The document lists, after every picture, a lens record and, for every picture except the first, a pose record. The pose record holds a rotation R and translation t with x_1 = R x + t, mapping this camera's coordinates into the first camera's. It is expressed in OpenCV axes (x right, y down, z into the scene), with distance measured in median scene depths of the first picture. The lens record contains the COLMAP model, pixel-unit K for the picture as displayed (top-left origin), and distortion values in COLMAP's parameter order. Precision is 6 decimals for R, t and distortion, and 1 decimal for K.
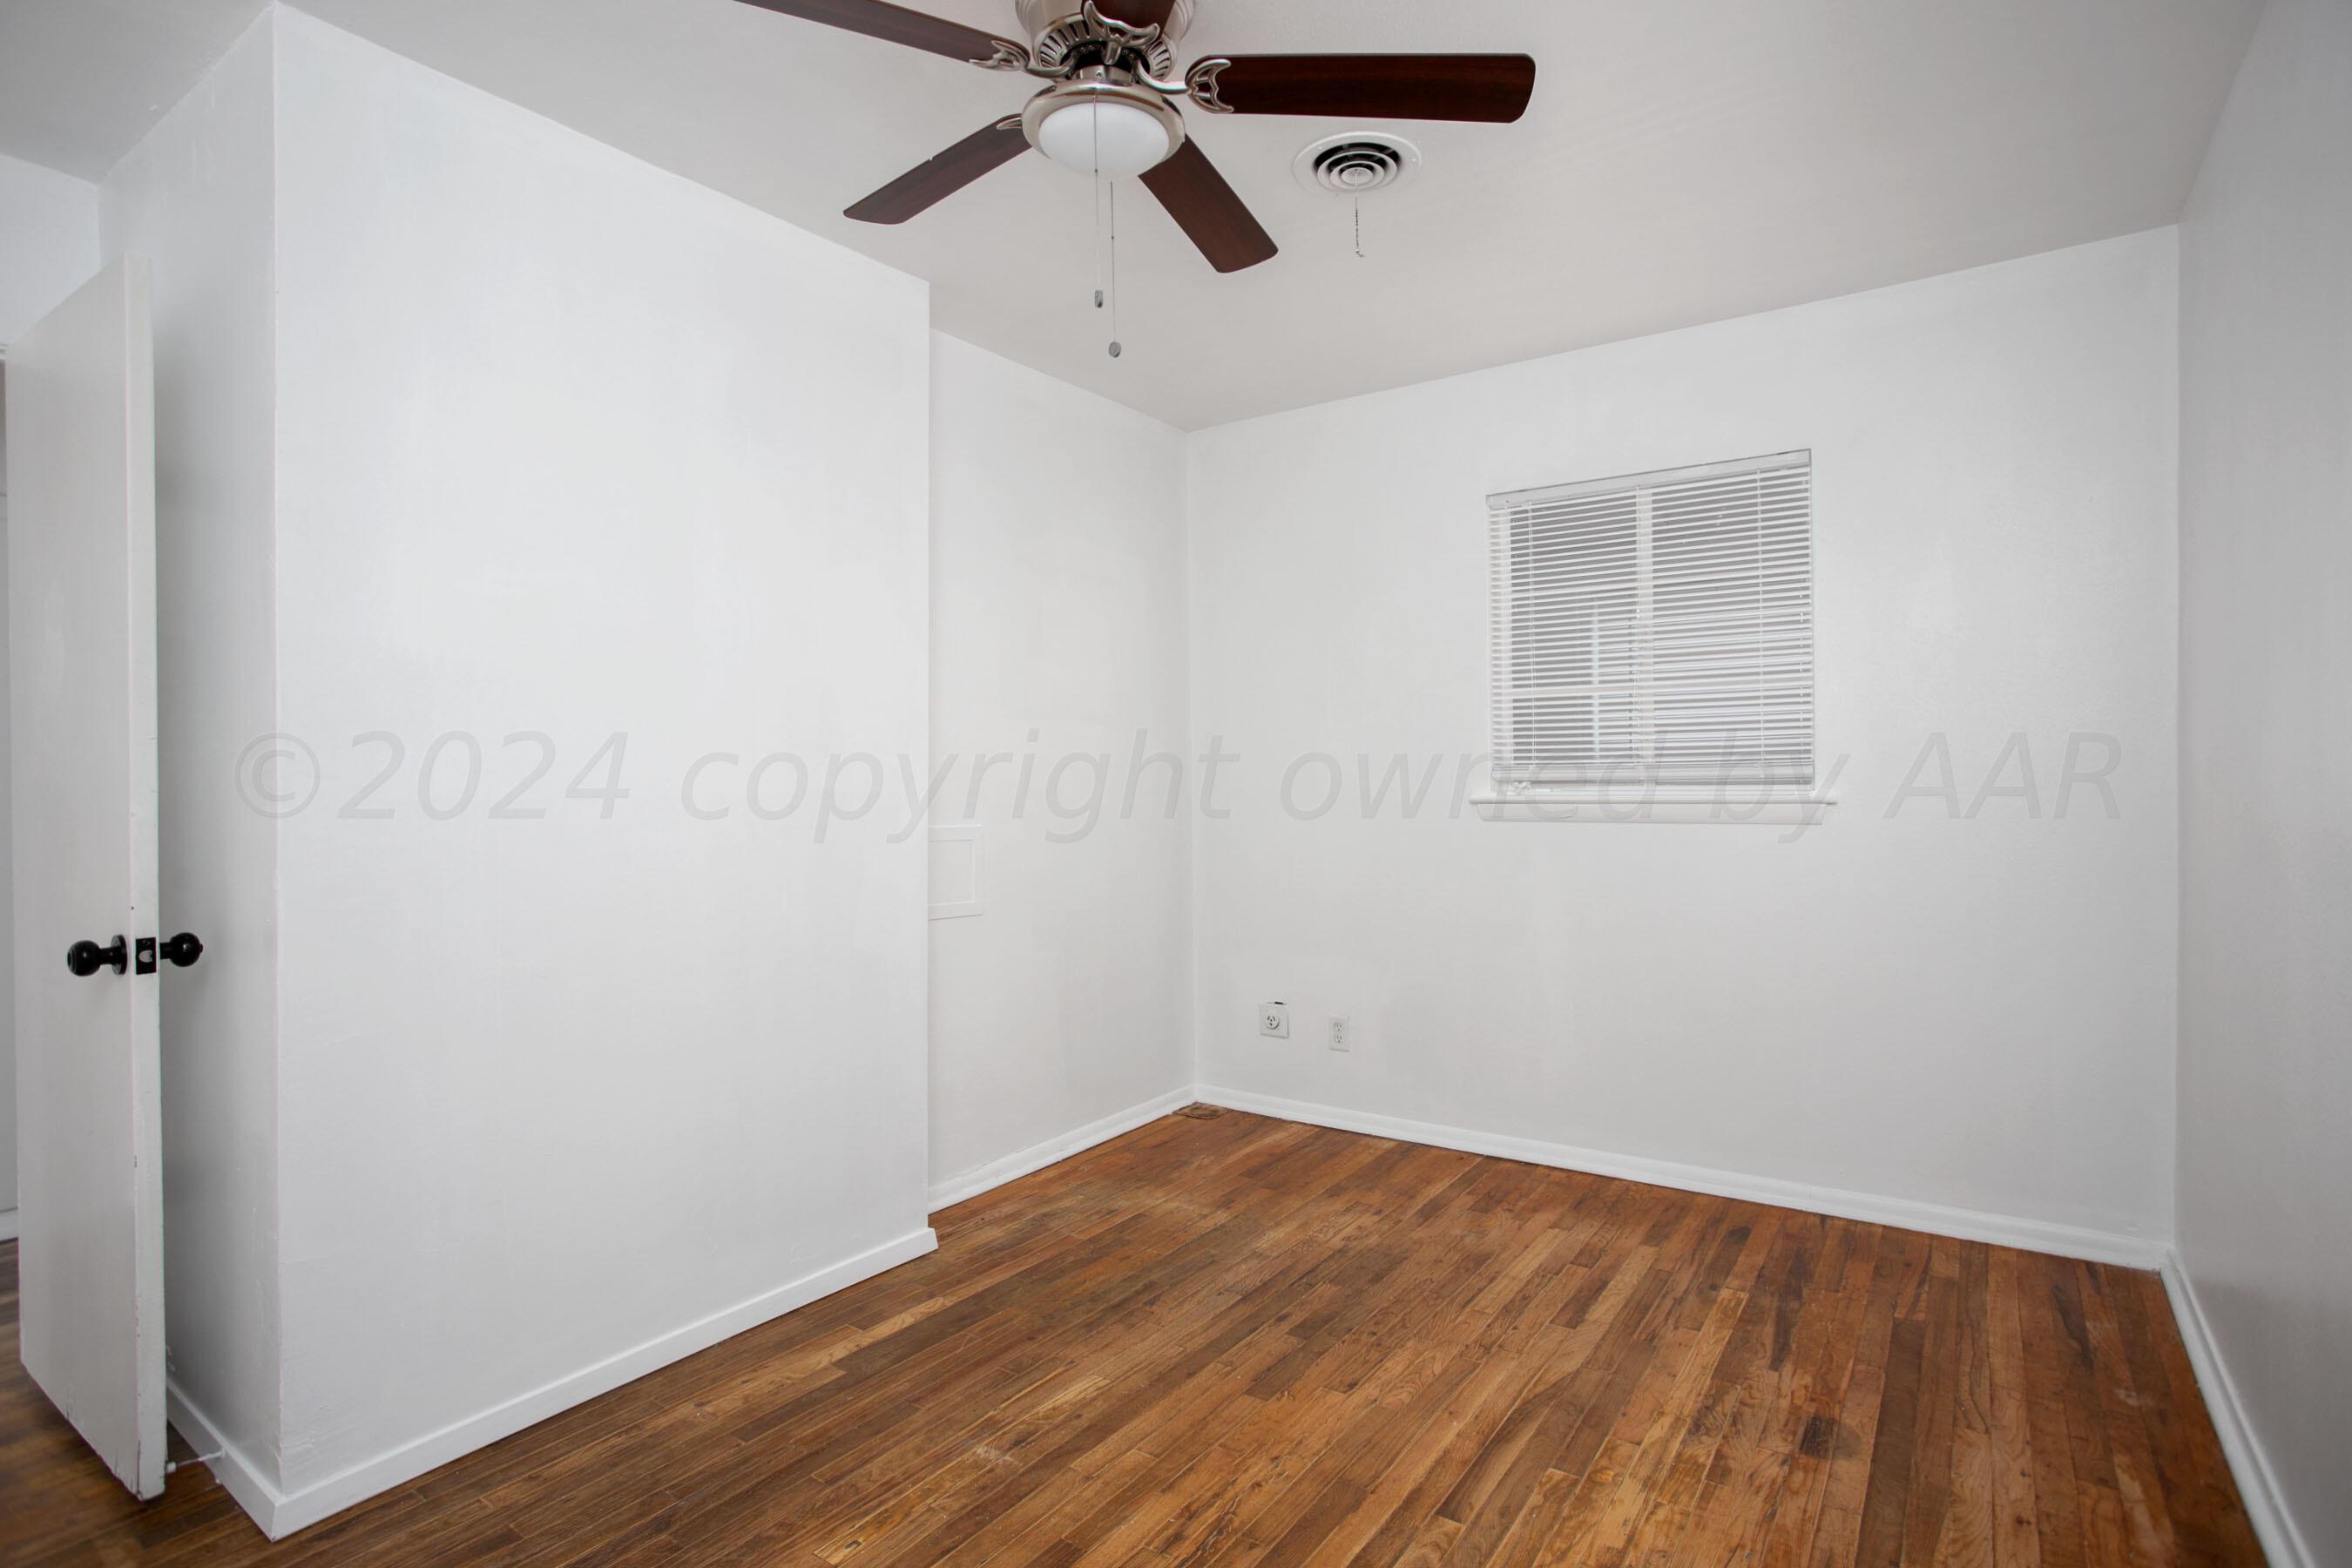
lens RADIAL K [[1157.8, 0, 1182.8], [0, 1157.8, 787.3], [0, 0, 1]] dist [-0.043535, 0.007424]
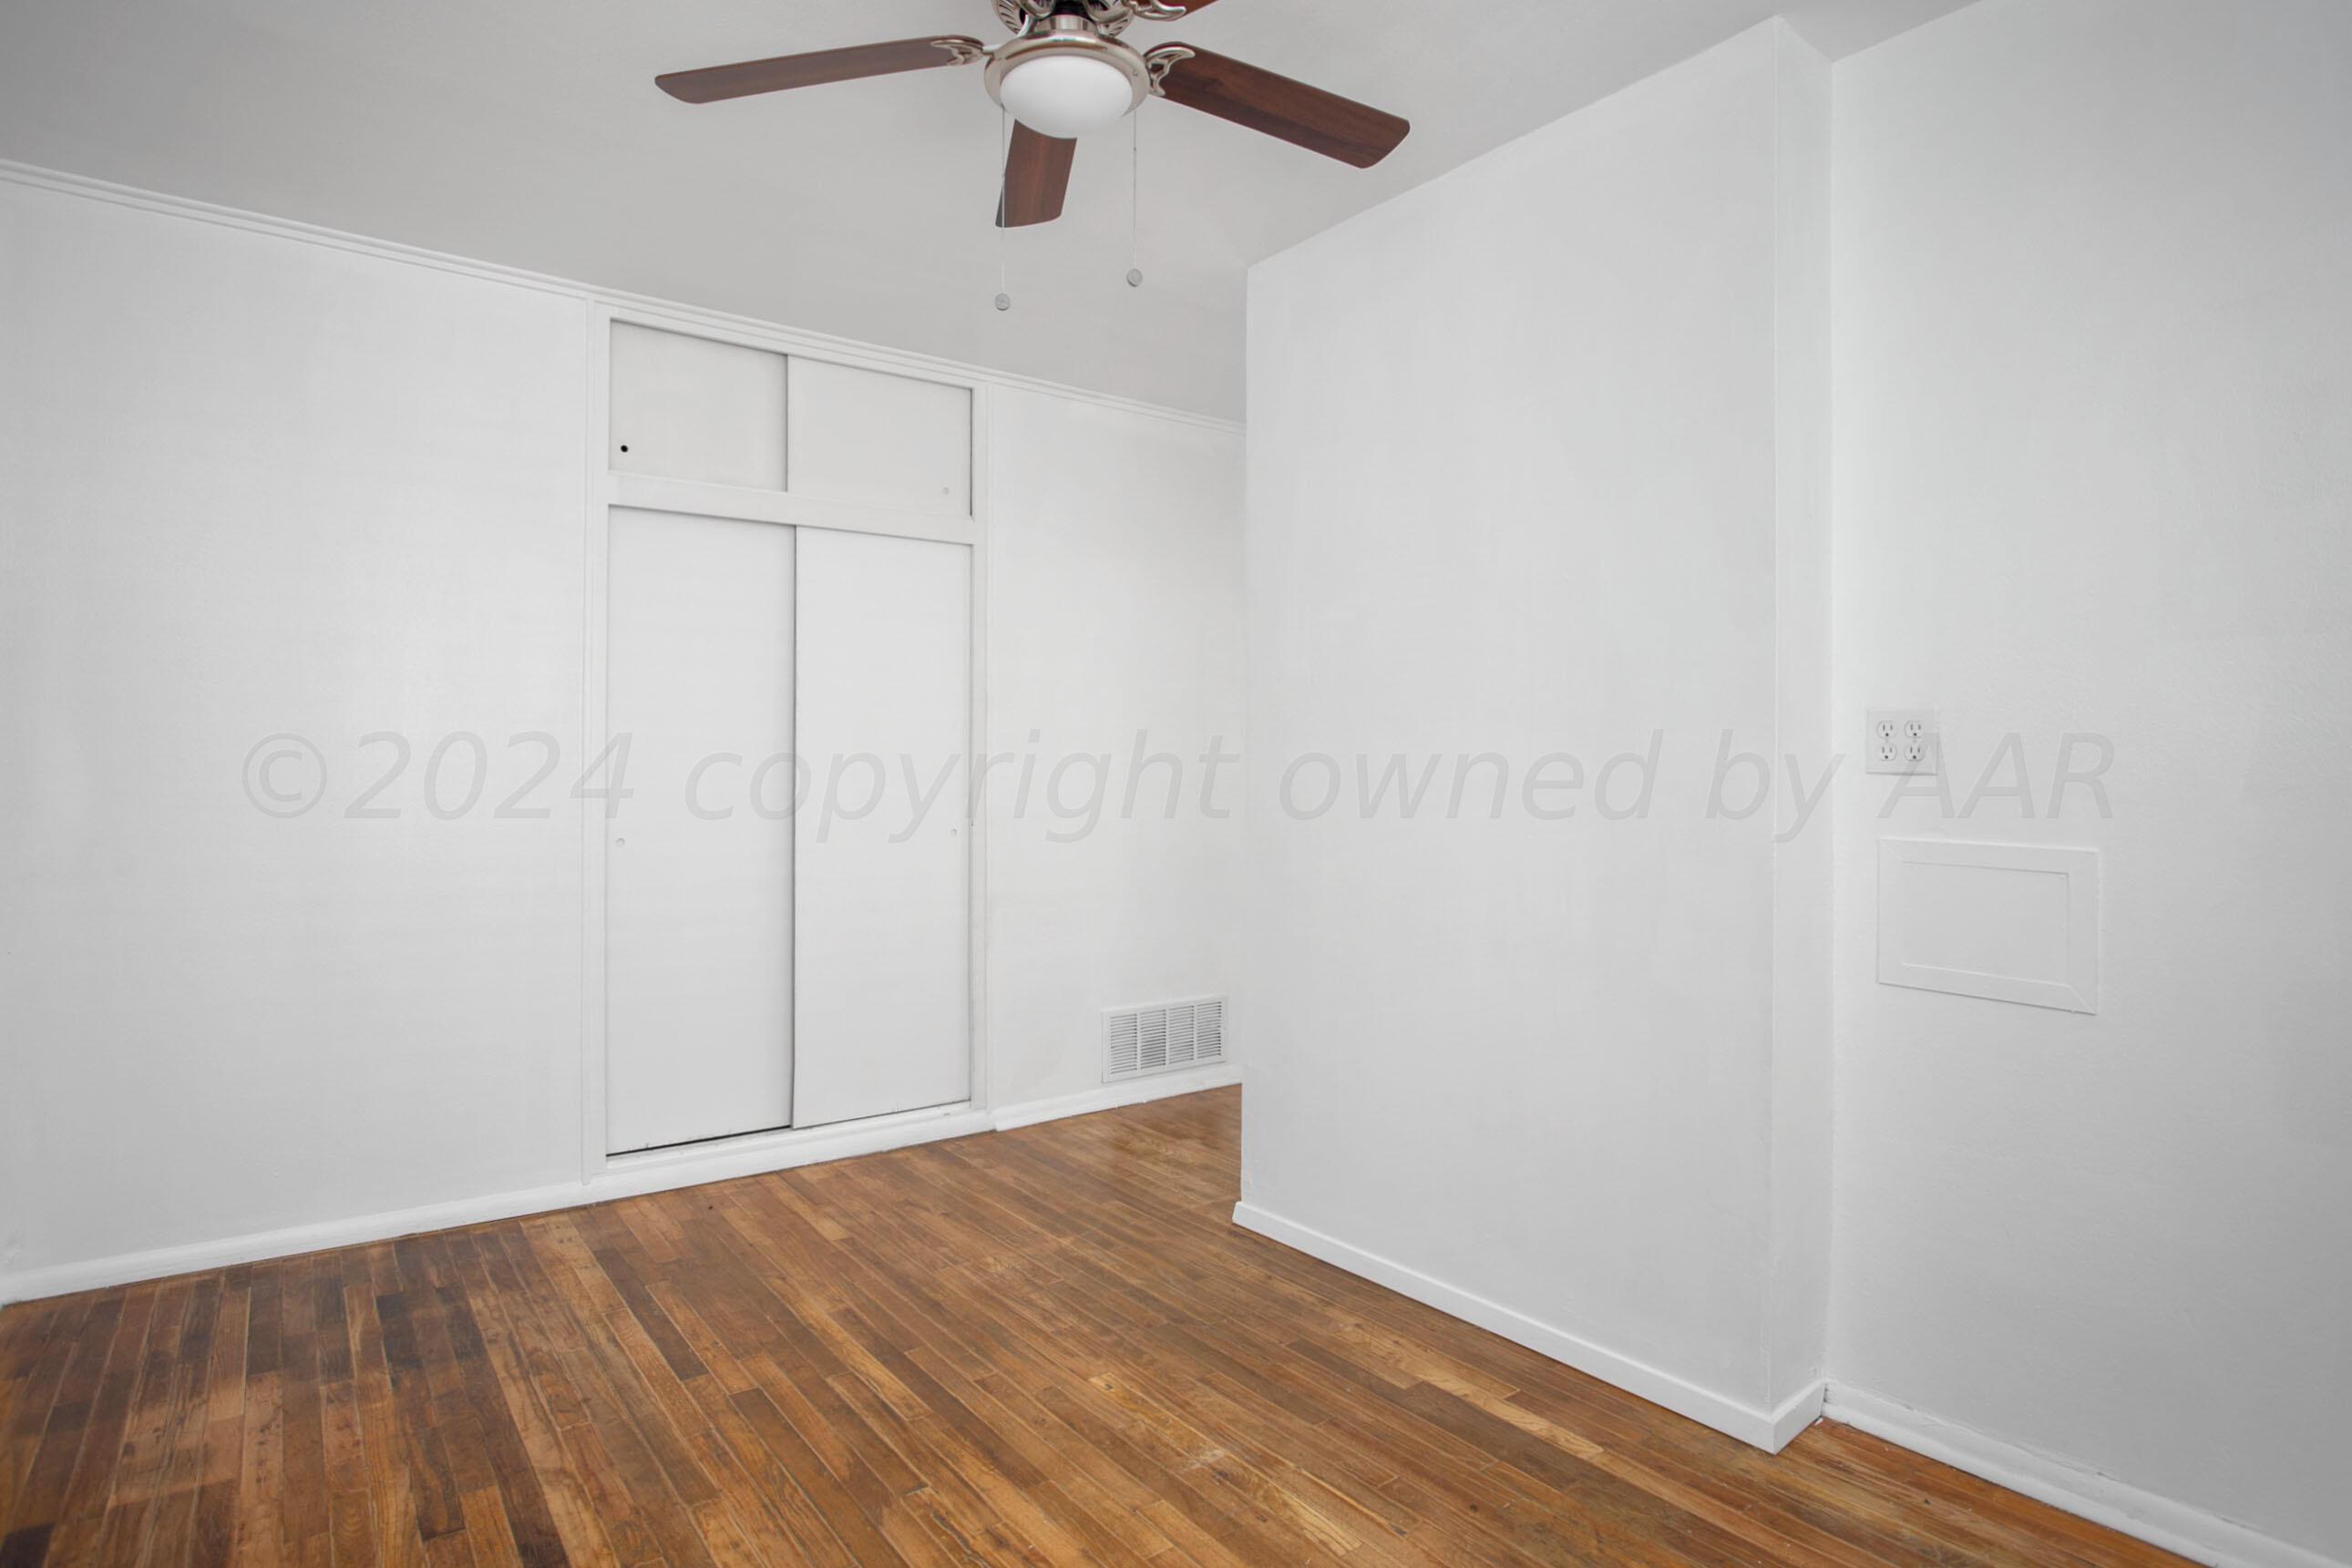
lens RADIAL K [[1157.6, 0, 1177.2], [0, 1157.6, 805.3], [0, 0, 1]] dist [-0.043535, 0.007424]
pose [[-0.263603, 0.034947, -0.963998, 0.719062], [-0.002949, 0.999310, 0.037033, -0.019142], [0.964627, 0.012605, -0.263318, 1.131922]]
